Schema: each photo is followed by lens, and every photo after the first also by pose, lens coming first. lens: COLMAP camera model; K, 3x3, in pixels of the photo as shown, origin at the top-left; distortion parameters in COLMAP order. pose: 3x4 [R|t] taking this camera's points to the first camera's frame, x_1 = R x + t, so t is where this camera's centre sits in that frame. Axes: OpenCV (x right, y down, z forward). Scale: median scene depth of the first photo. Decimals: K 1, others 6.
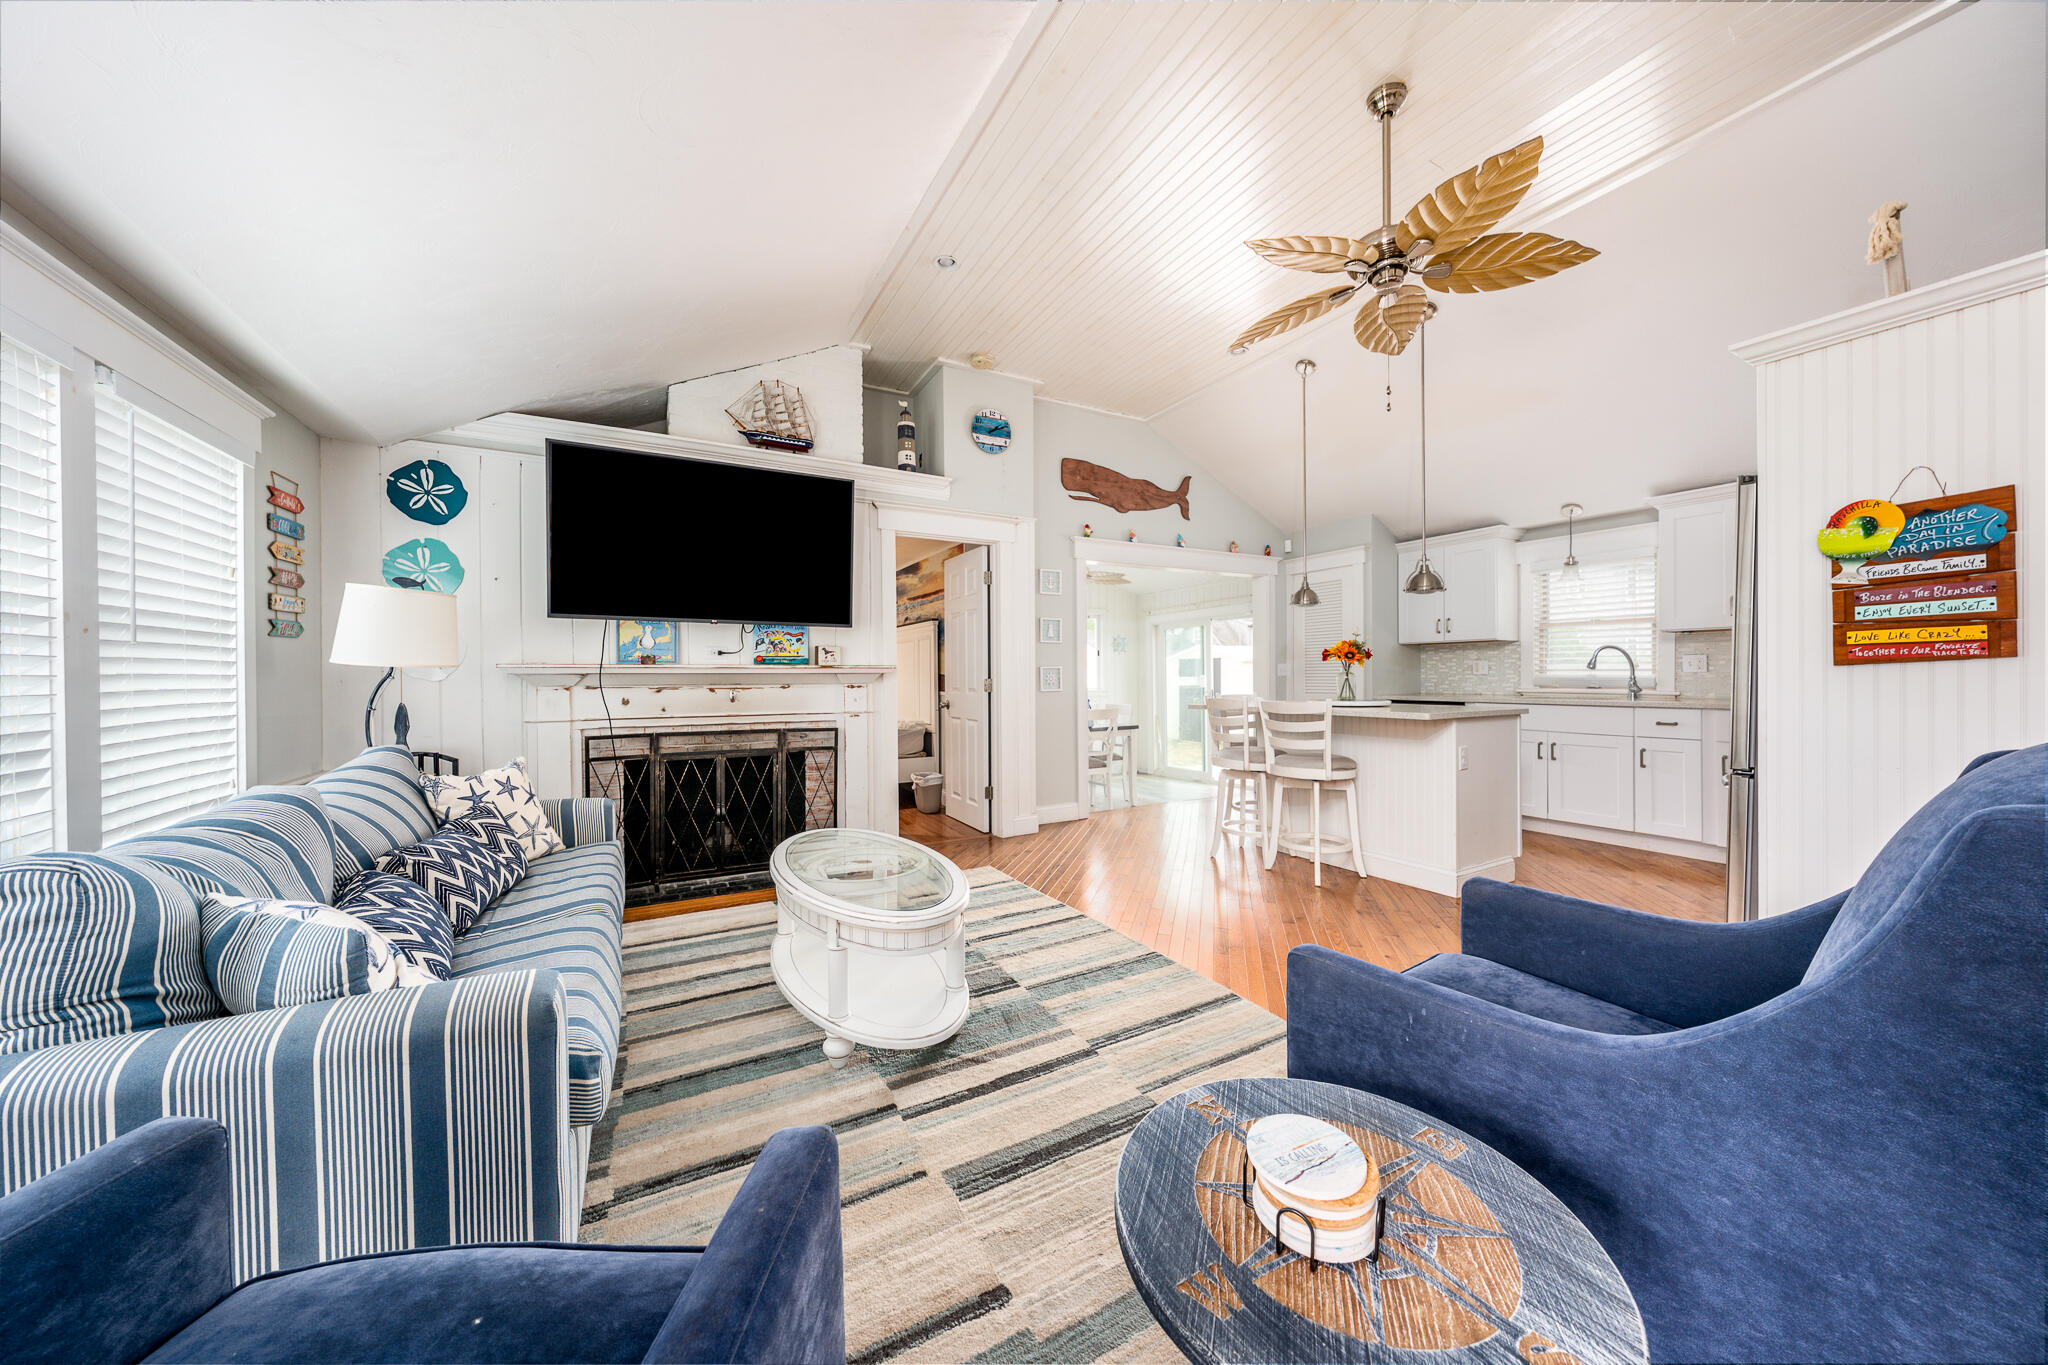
lens RADIAL K [[692.8, 0, 1022.9], [0, 692.8, 678.8], [0, 0, 1]] dist [0.000440, -0.000098]
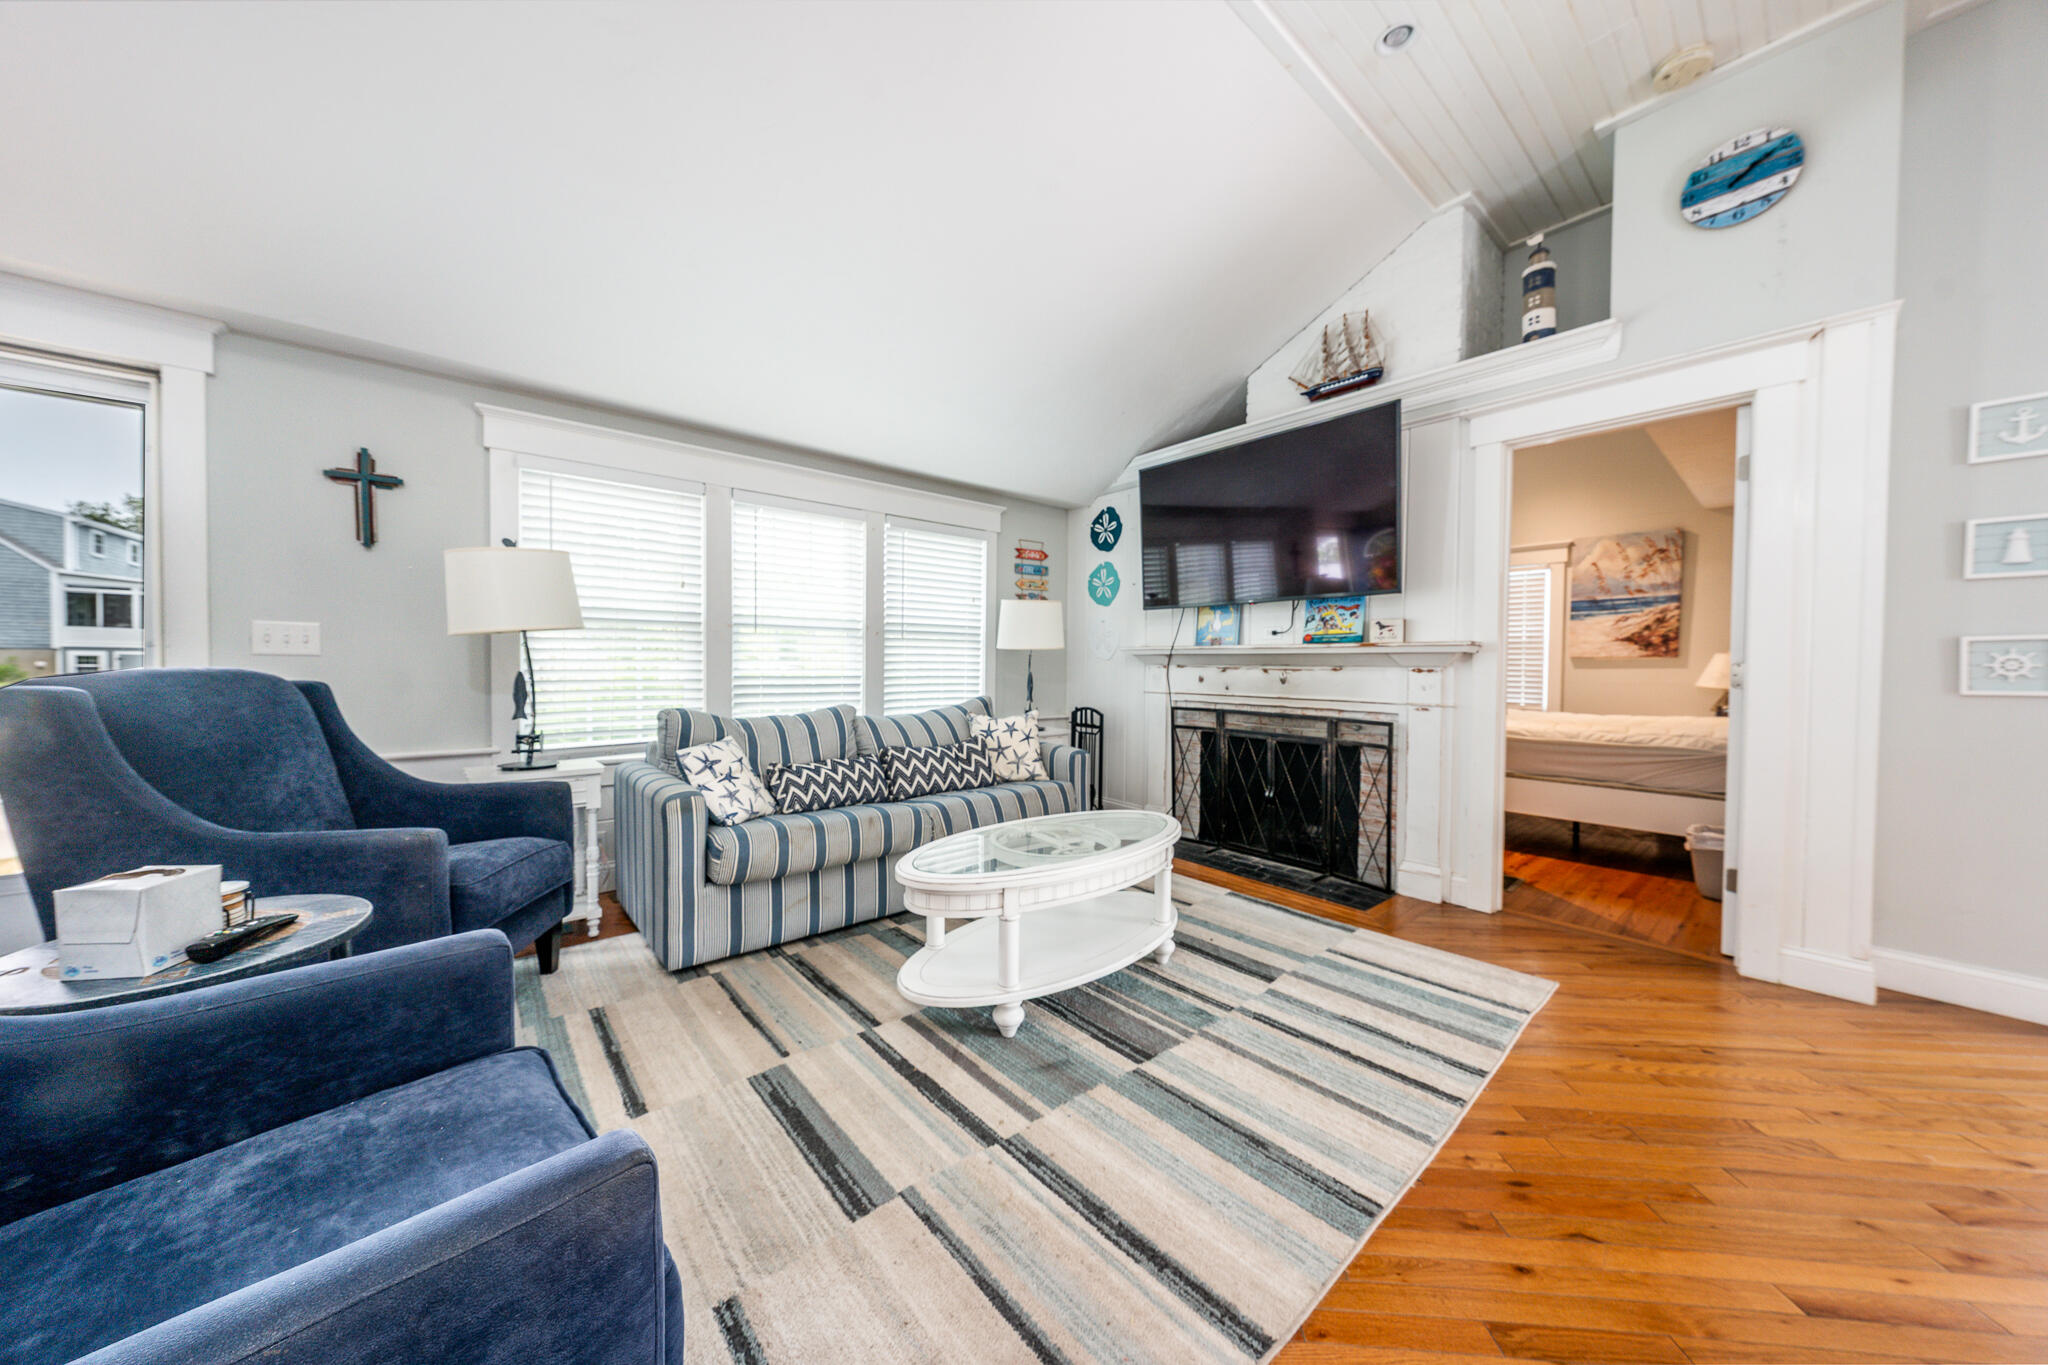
lens RADIAL K [[675.9, 0, 1020.2], [0, 675.9, 680.2], [0, 0, 1]] dist [0.000684, 0.000020]
pose [[0.194745, 0.029340, -0.980415, 0.427198], [-0.013359, 0.999539, 0.027259, 0.008160], [0.980763, 0.007789, 0.195047, 0.463640]]
